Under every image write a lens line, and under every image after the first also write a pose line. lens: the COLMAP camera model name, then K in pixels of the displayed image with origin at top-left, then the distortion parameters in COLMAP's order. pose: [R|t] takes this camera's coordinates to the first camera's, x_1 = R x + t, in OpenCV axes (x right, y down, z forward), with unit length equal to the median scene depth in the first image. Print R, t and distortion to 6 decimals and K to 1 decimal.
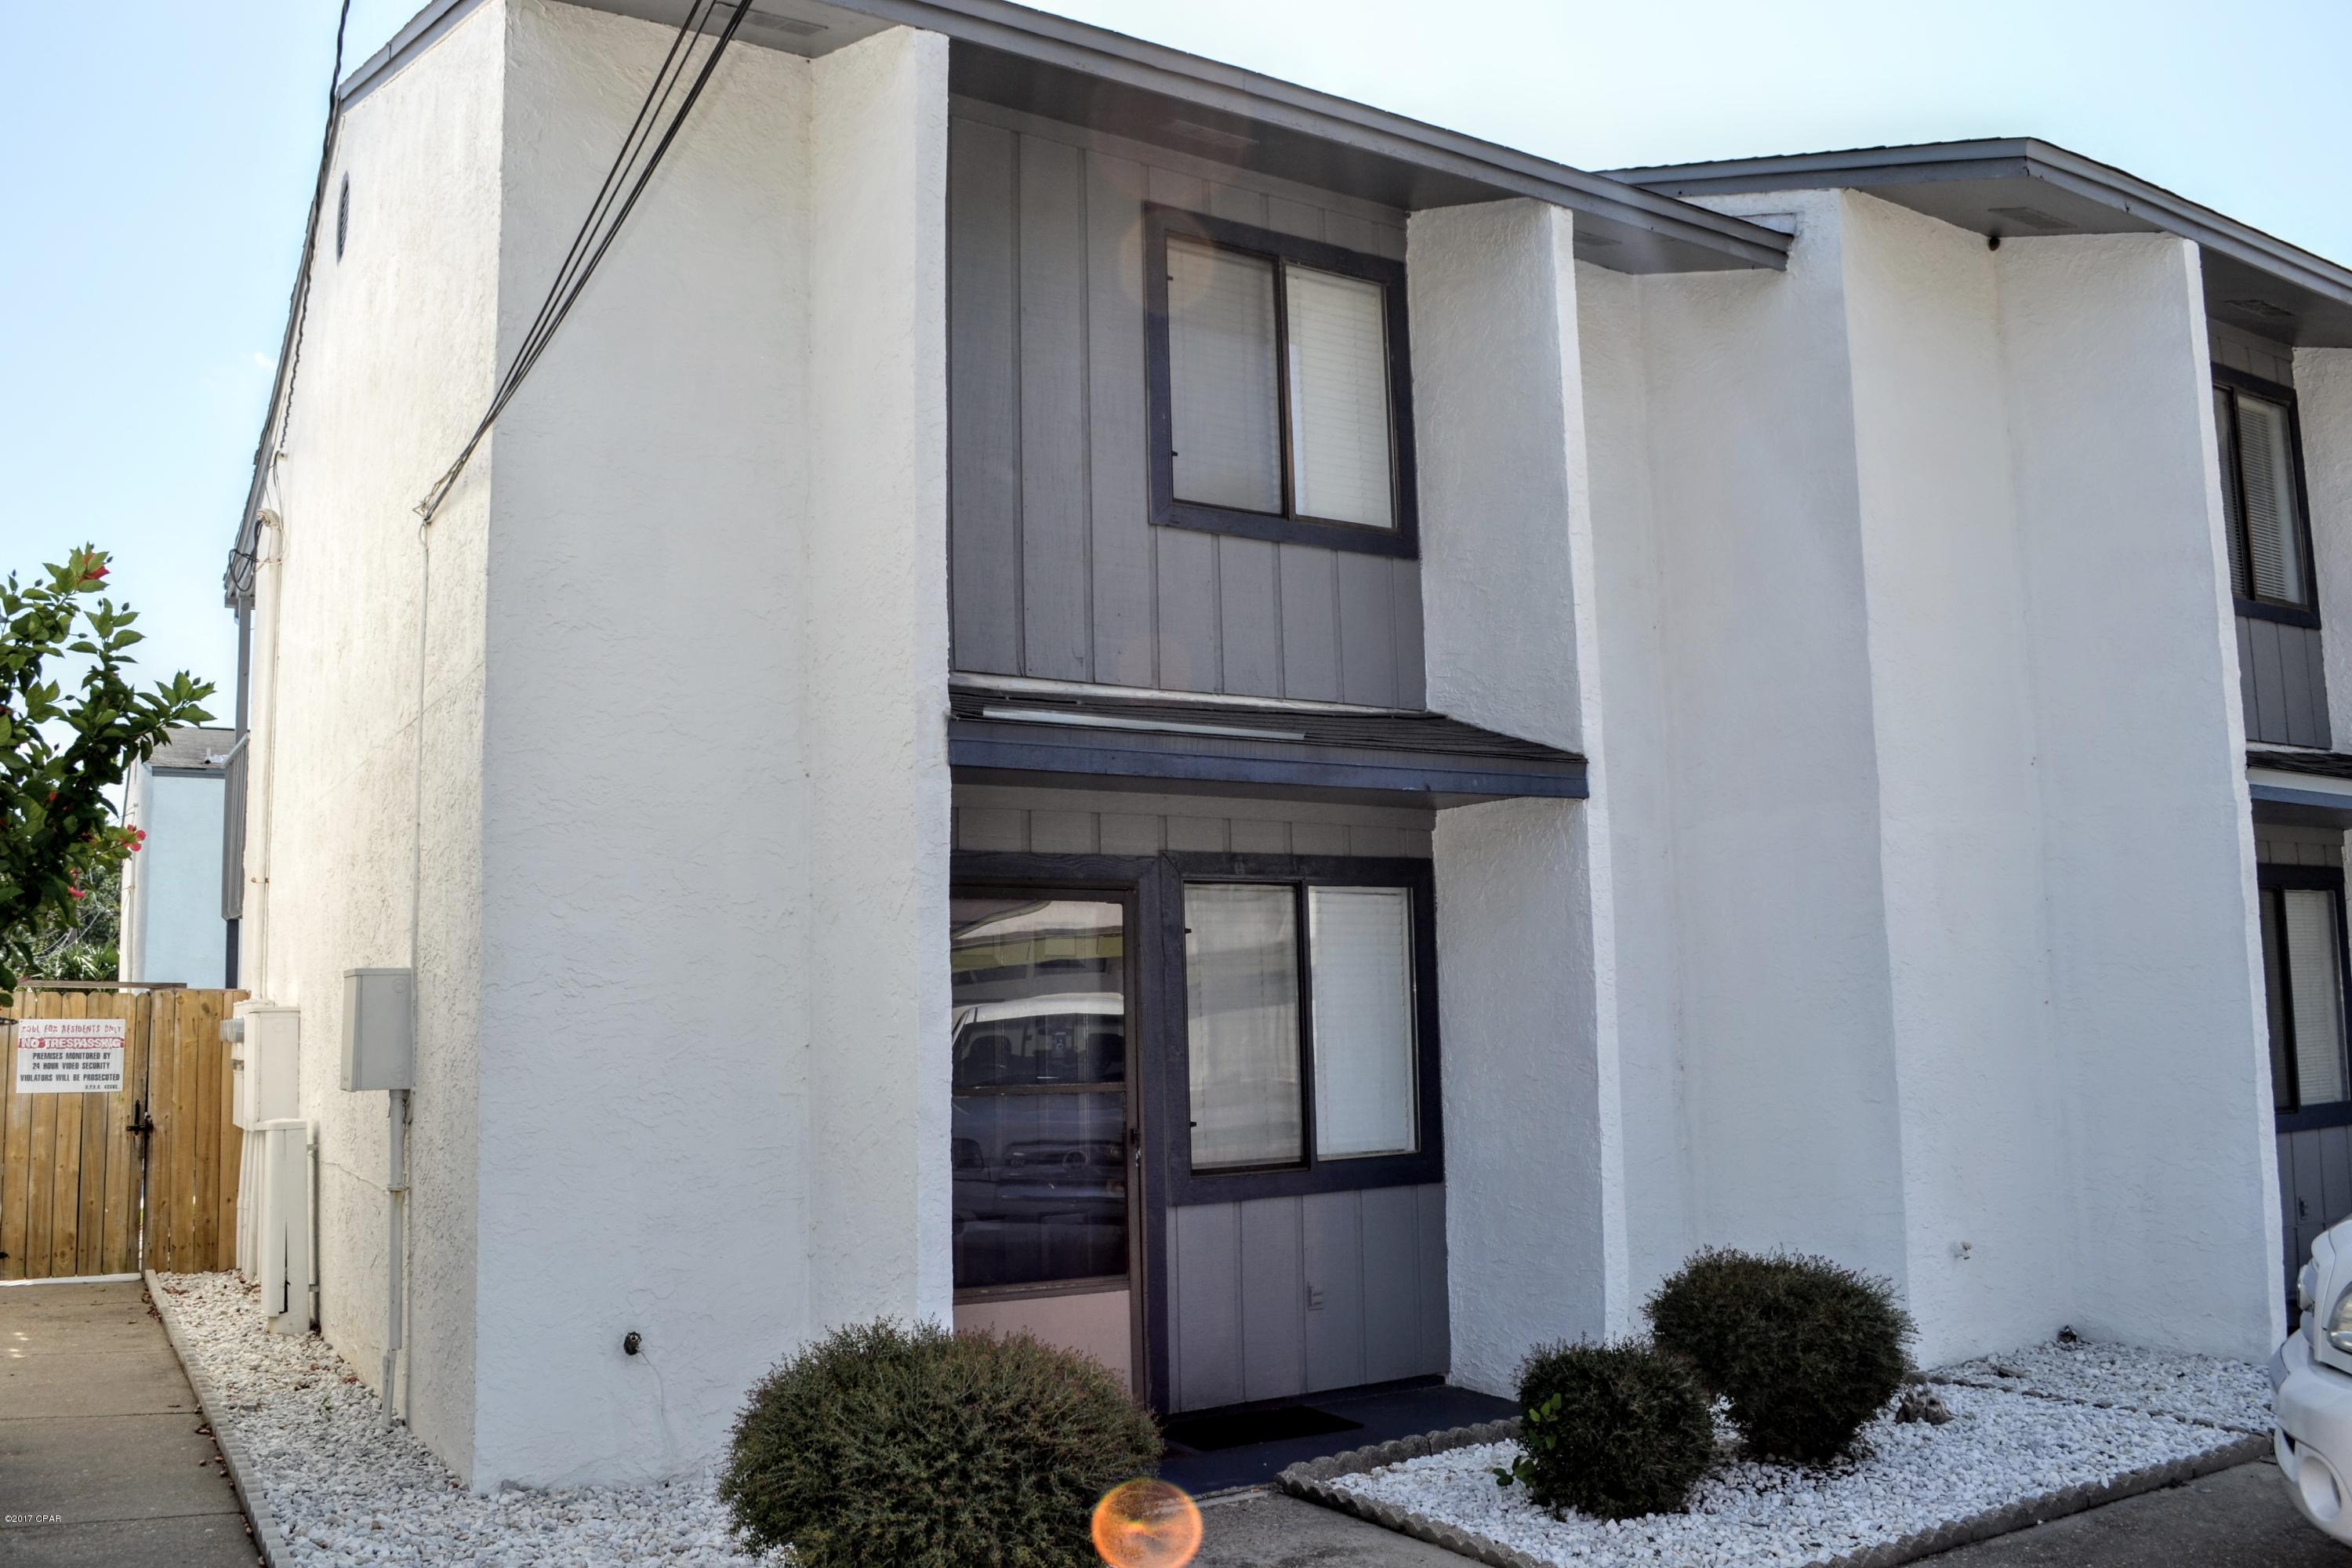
lens RADIAL K [[1900.0, 0, 1166.0], [0, 1900.0, 801.9], [0, 0, 1]] dist [-0.115921, 0.034323]
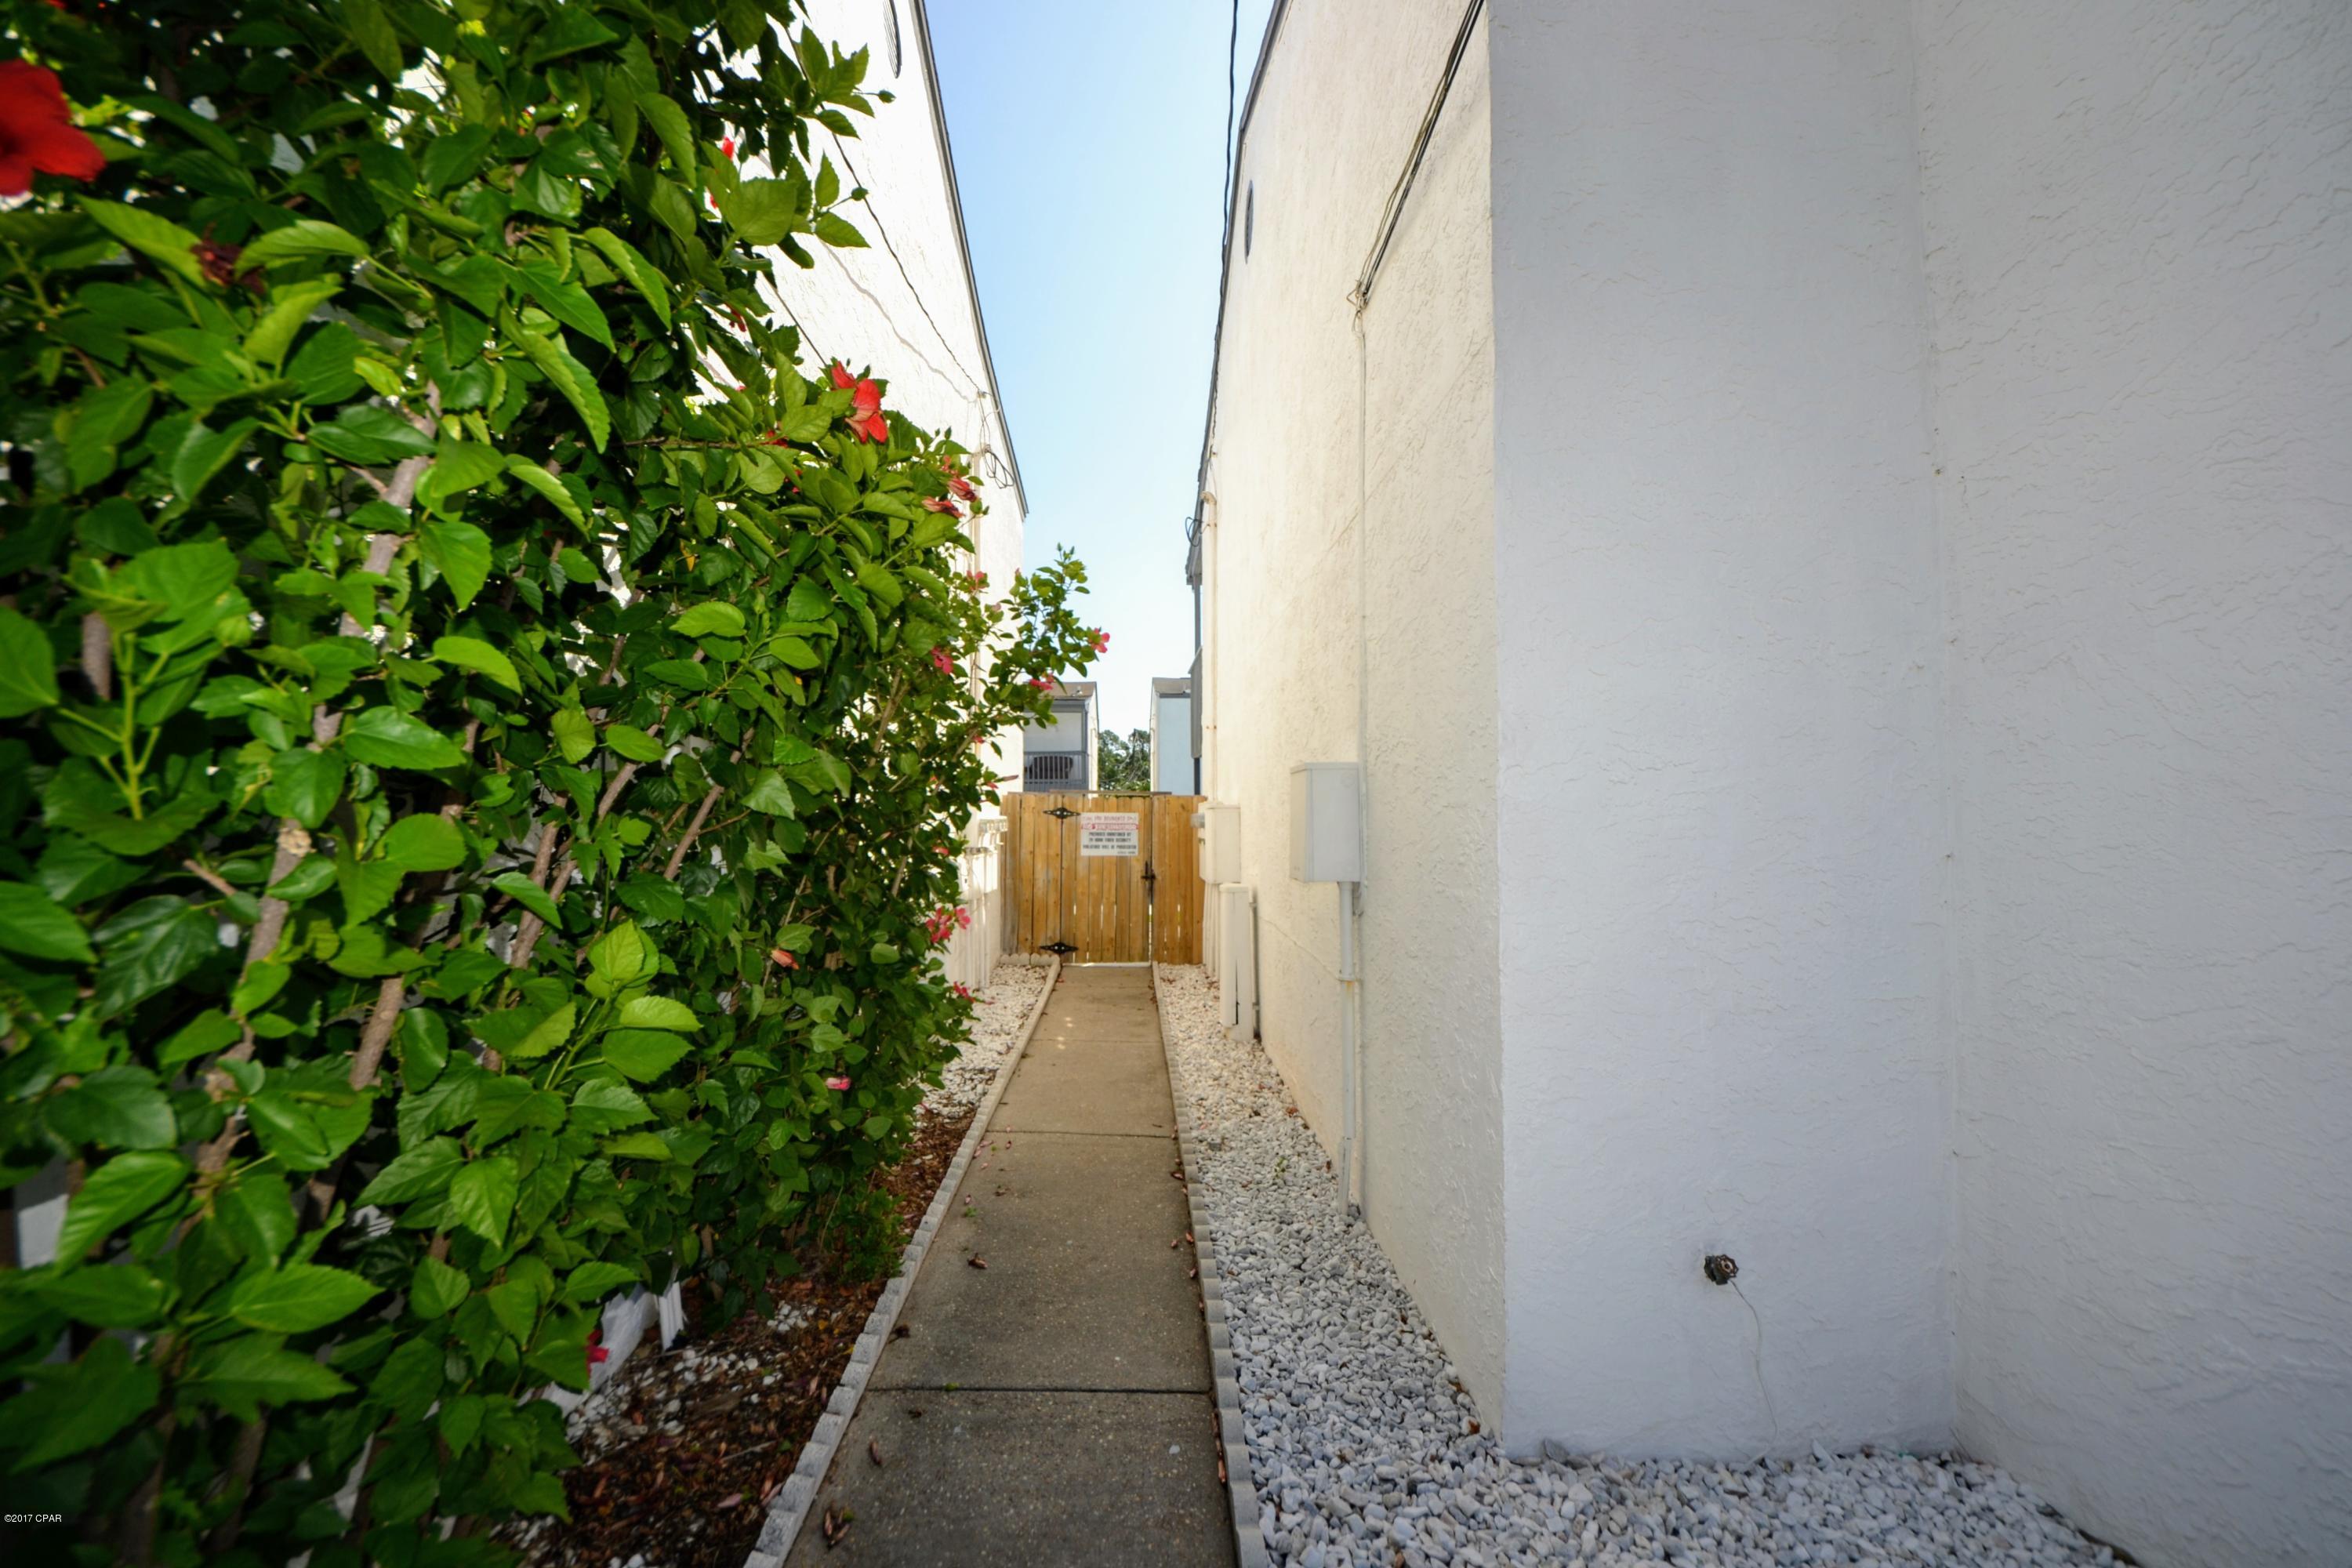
lens RADIAL K [[848.1, 0, 1184.1], [0, 848.1, 792.5], [0, 0, 1]] dist [-0.001684, -0.008639]
pose [[0.884709, 0.003300, -0.466133, -0.248329], [0.037923, 0.996151, 0.079030, 0.059045], [0.464599, -0.087595, 0.881178, 0.497284]]
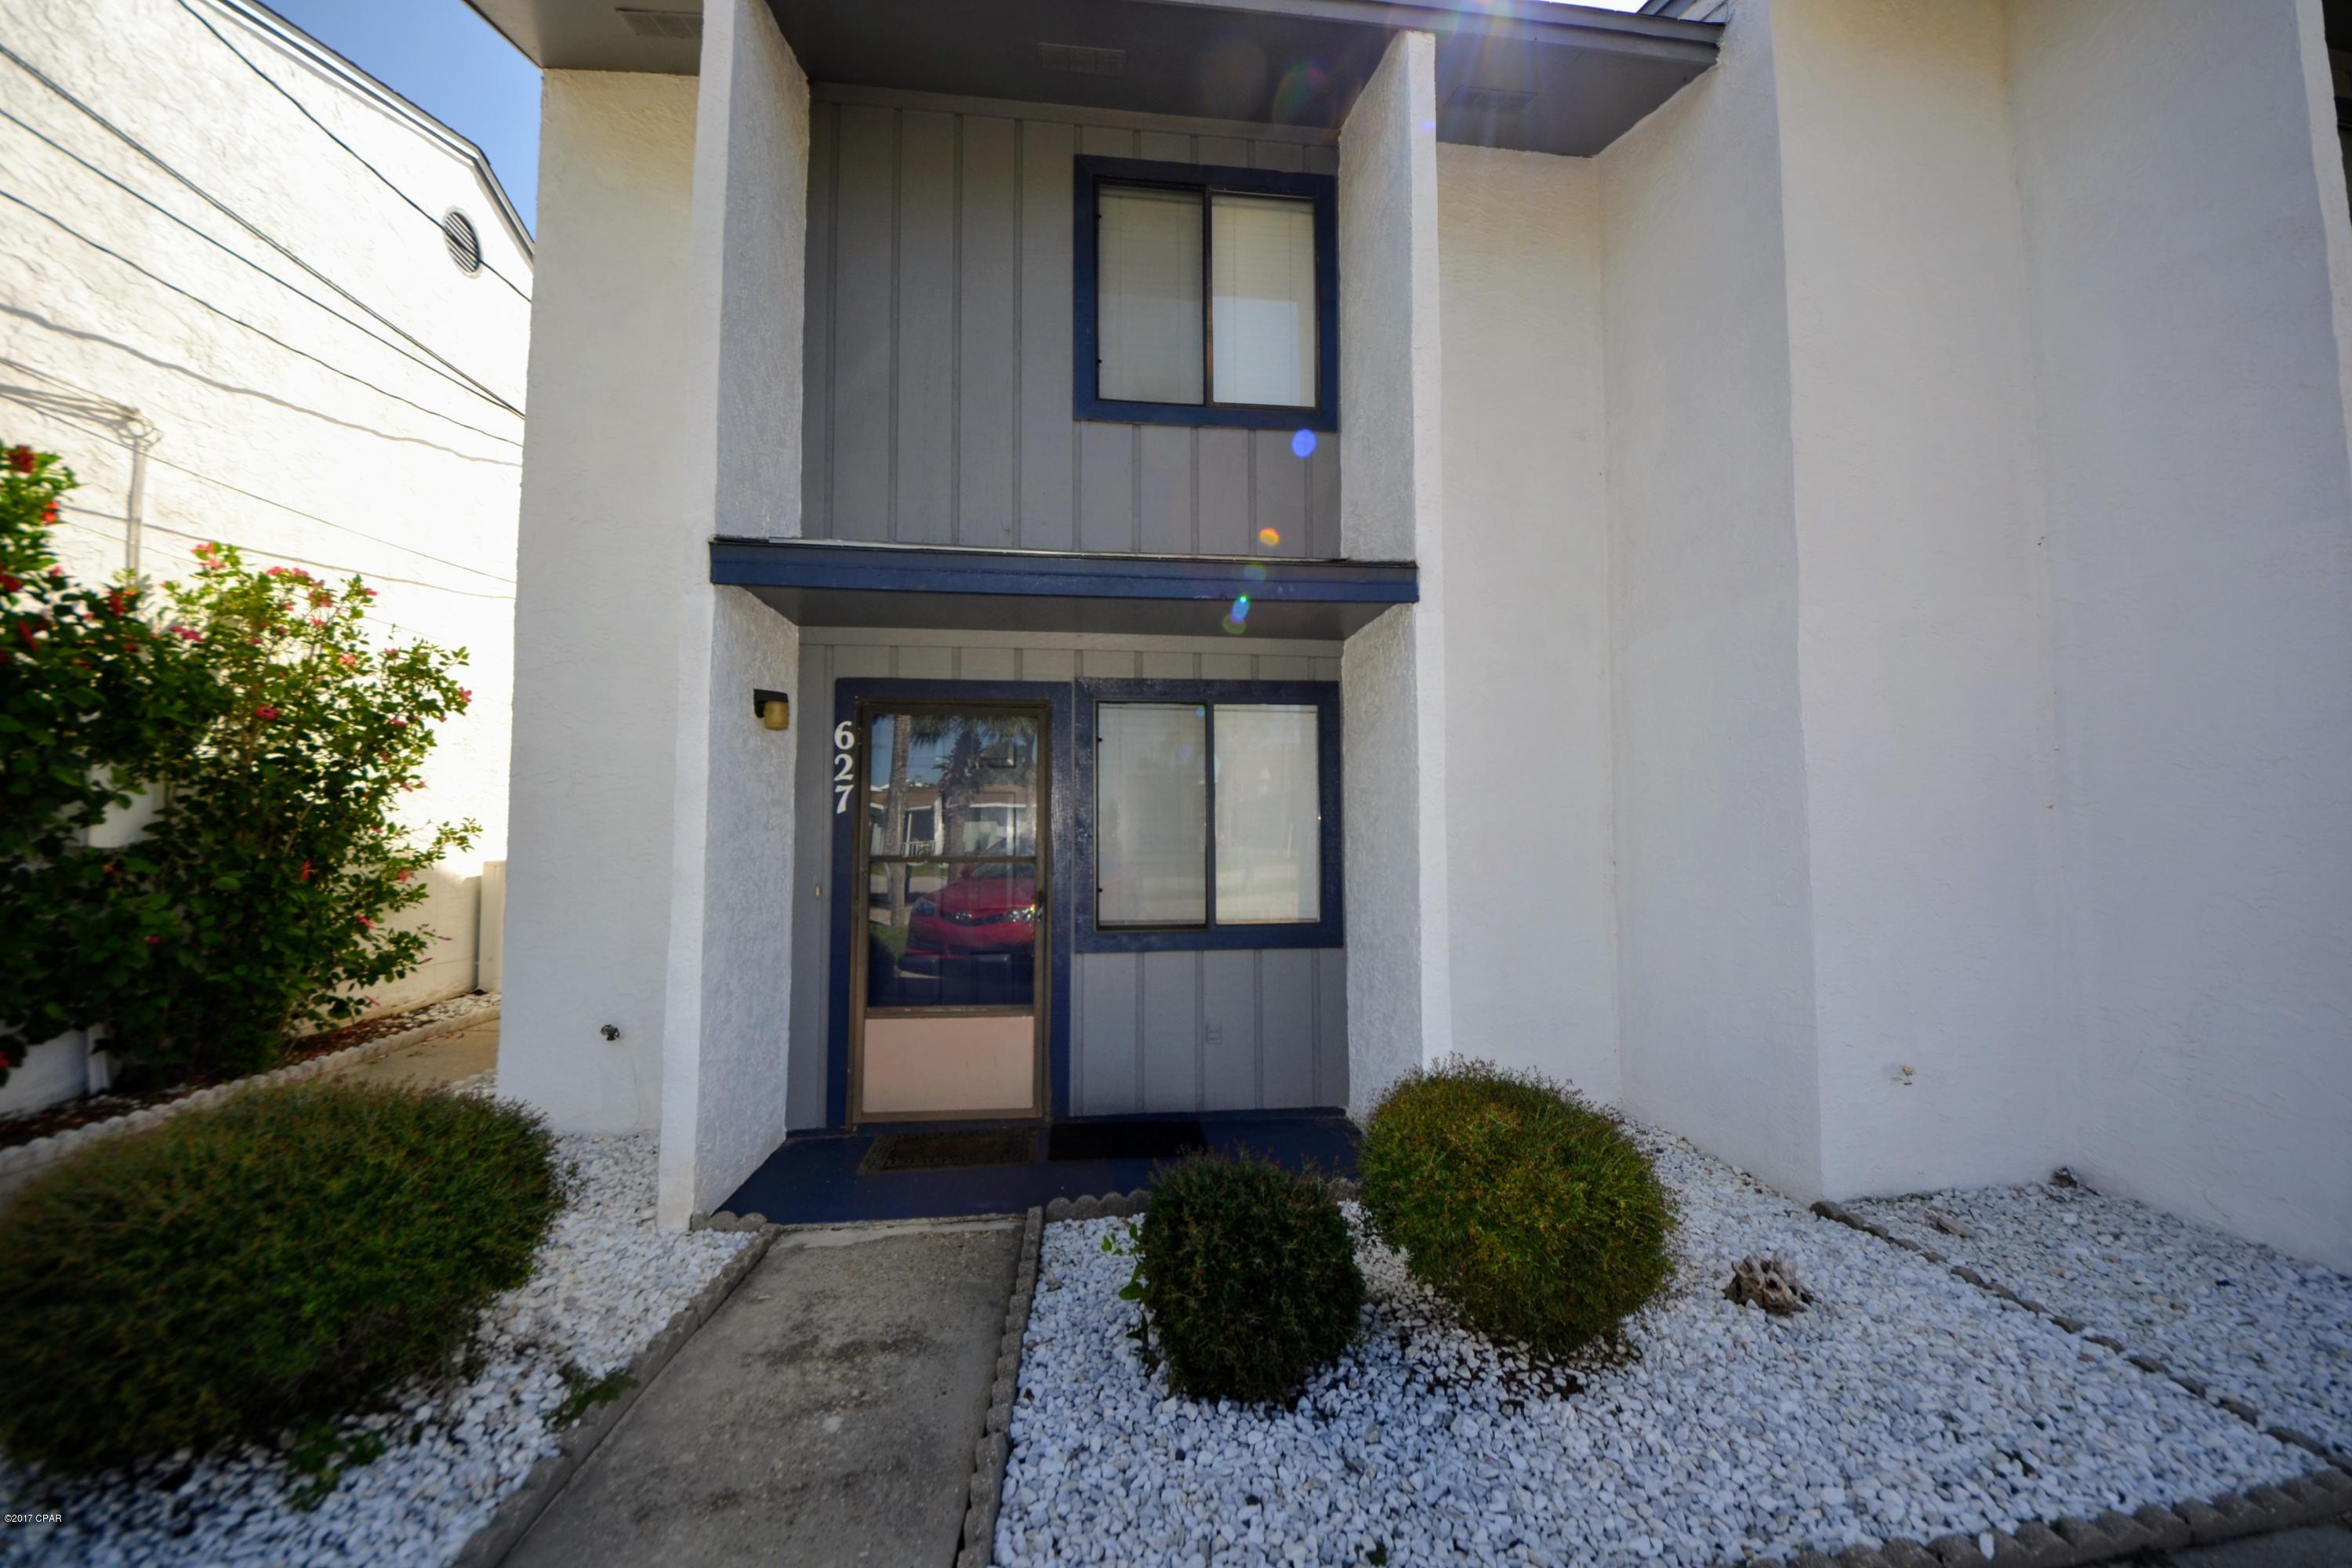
lens RADIAL K [[848.1, 0, 1167.5], [0, 848.1, 803.2], [0, 0, 1]] dist [-0.001684, -0.008639]
pose [[0.902123, 0.002874, -0.431469, 0.284405], [0.031377, 0.996893, 0.072243, 0.068019], [0.430336, -0.078710, 0.899230, 0.482479]]
